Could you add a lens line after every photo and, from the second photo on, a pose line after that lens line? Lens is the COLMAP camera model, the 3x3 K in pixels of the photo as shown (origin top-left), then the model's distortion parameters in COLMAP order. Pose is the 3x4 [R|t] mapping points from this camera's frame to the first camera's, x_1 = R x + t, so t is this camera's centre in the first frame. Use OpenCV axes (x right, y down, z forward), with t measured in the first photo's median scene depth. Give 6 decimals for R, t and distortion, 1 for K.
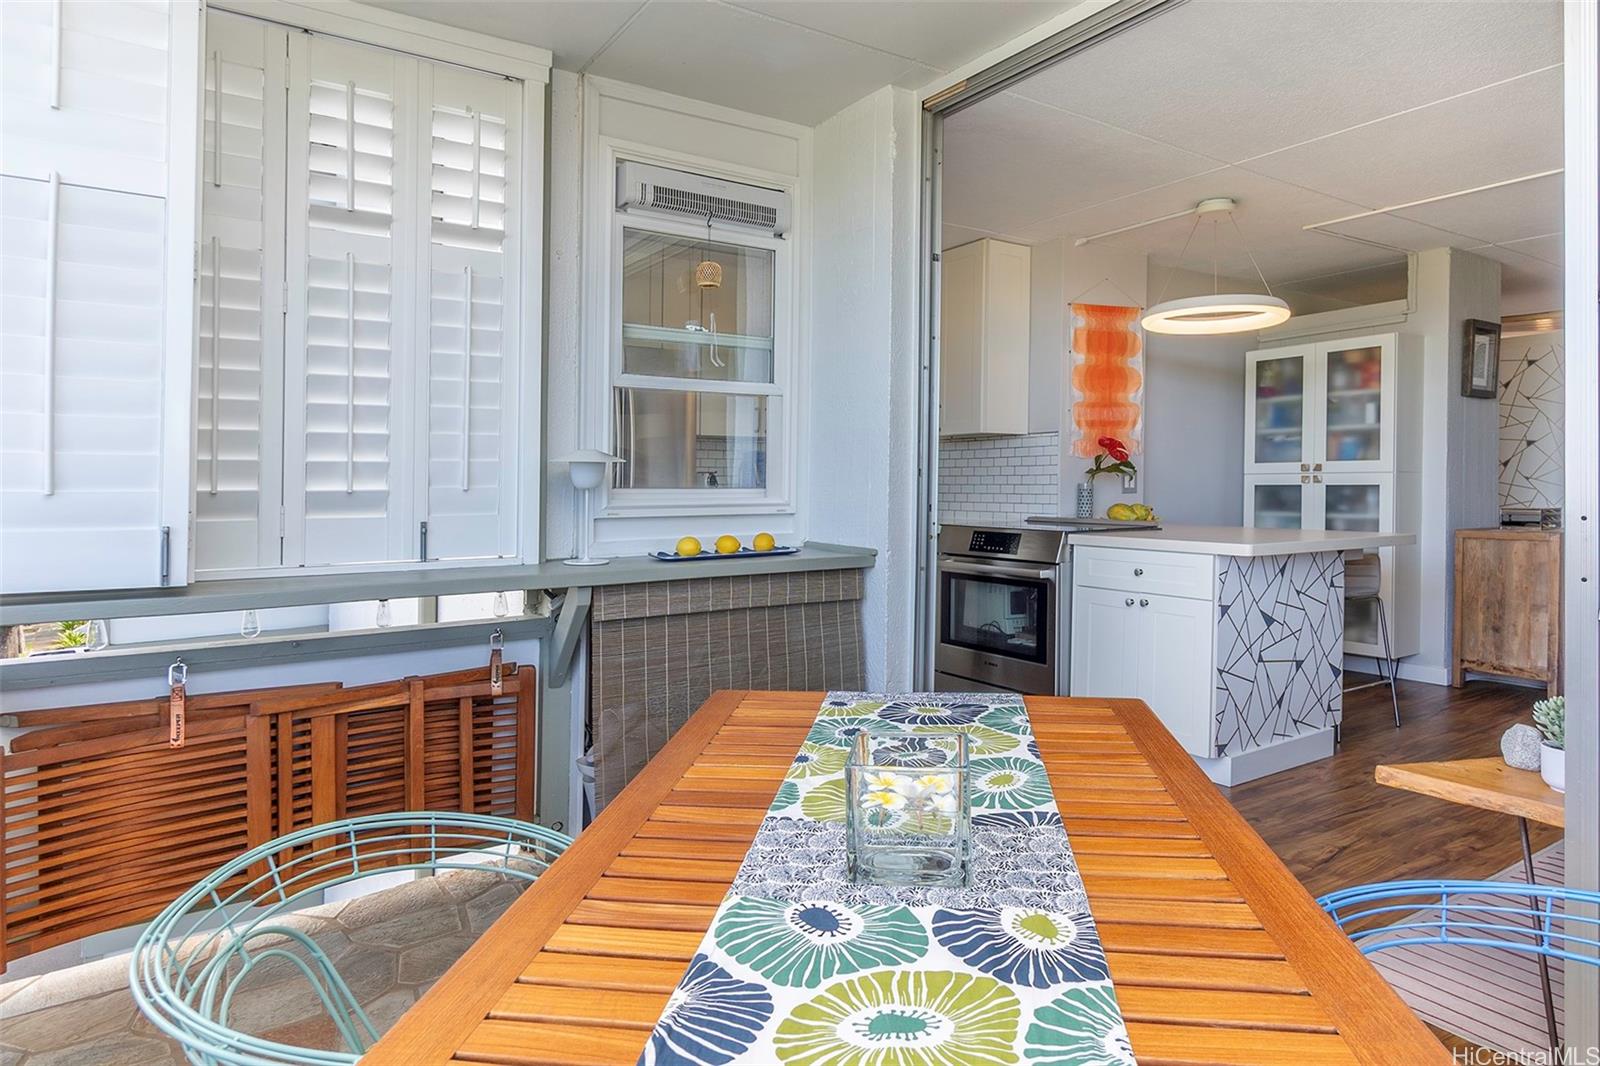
lens RADIAL K [[906.6, 0, 777.2], [0, 906.6, 489.3], [0, 0, 1]] dist [-0.003665, -0.000642]
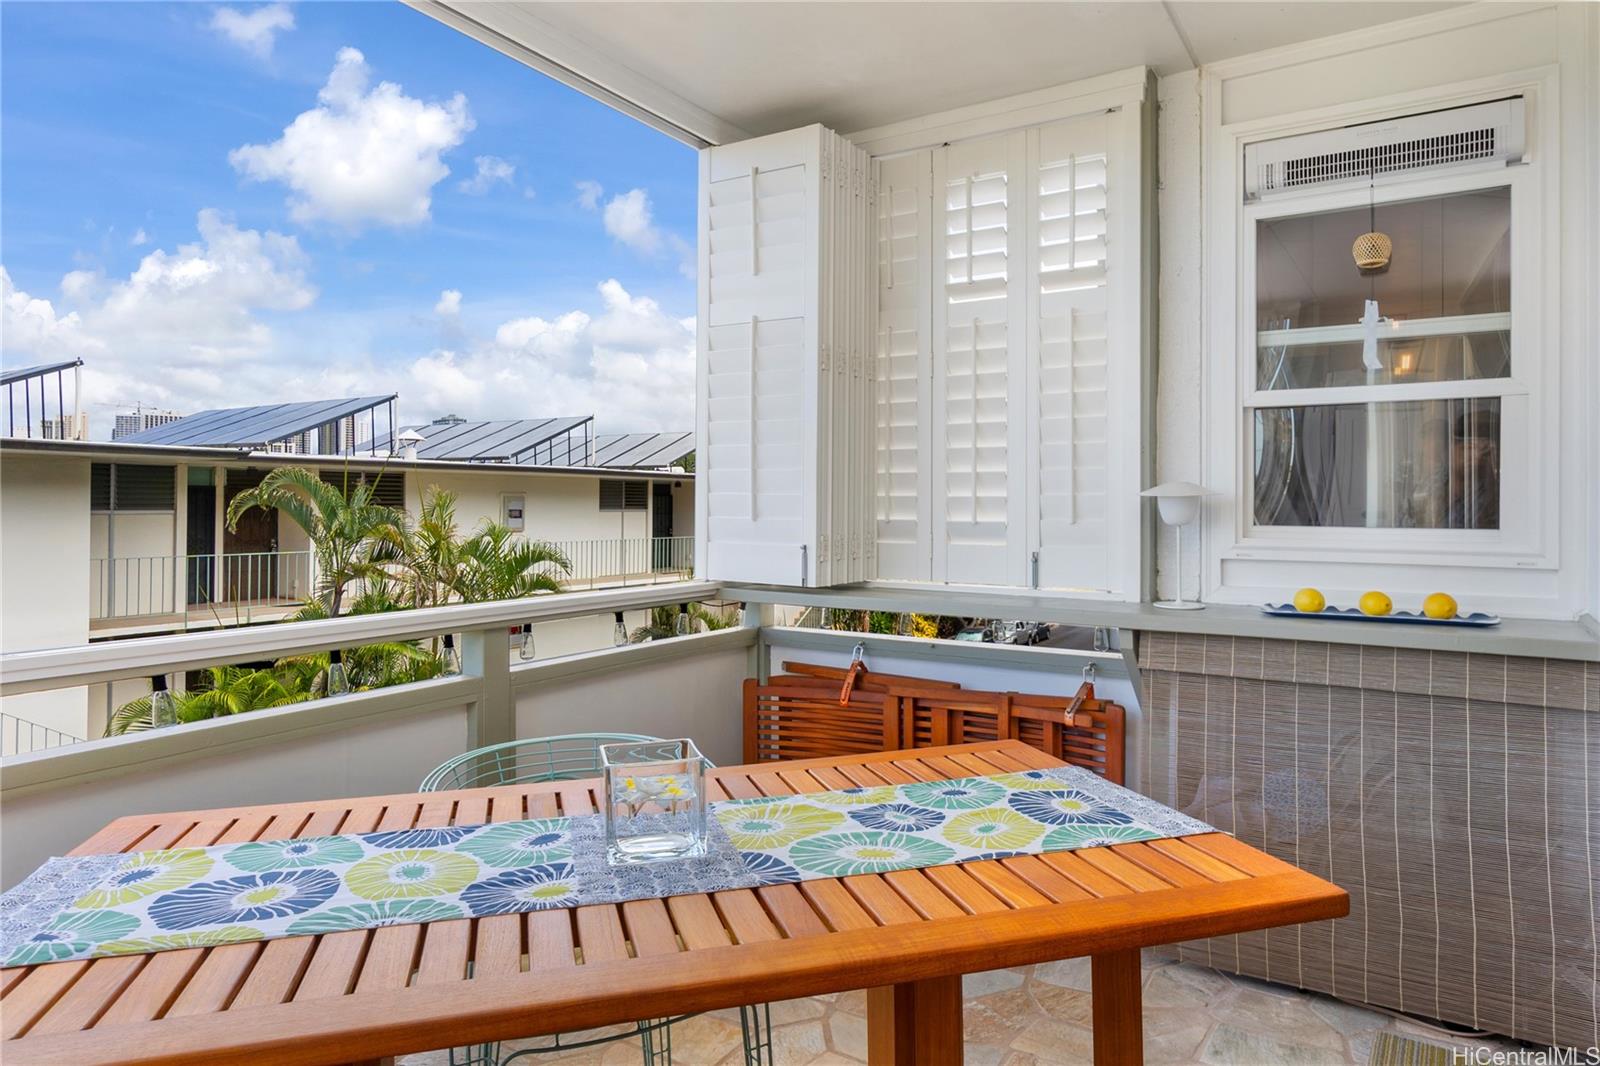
lens RADIAL K [[991.3, 0, 796.8], [0, 991.3, 488.3], [0, 0, 1]] dist [0.001372, 0.000604]
pose [[0.415321, -0.009004, -0.909630, 0.558225], [-0.014529, 0.999758, -0.016530, -0.015878], [0.909559, 0.020081, 0.415090, 0.246765]]
